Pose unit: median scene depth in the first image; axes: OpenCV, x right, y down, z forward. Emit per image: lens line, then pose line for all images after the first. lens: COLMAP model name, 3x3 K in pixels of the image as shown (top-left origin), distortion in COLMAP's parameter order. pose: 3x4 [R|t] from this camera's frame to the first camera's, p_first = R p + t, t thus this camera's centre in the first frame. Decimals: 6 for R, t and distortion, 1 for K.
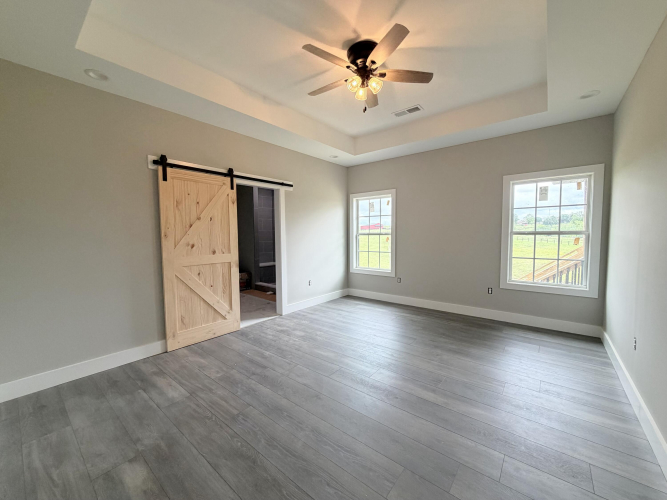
lens RADIAL K [[268.6, 0, 333.5], [0, 268.6, 247.5], [0, 0, 1]] dist [0.000988, 0.000355]
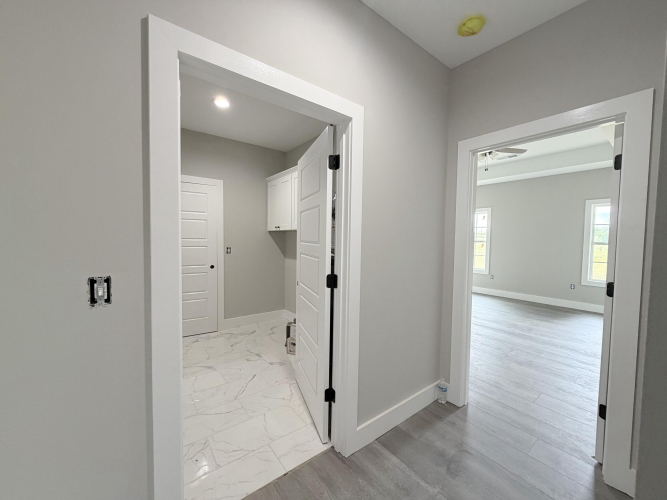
lens RADIAL K [[268.6, 0, 333.4], [0, 268.6, 249.1], [0, 0, 1]] dist [0.000988, 0.000355]
pose [[0.973194, 0.032326, -0.227702, -0.271986], [-0.035485, 0.999322, -0.009789, 0.033380], [0.227231, 0.017606, 0.973682, -0.570968]]
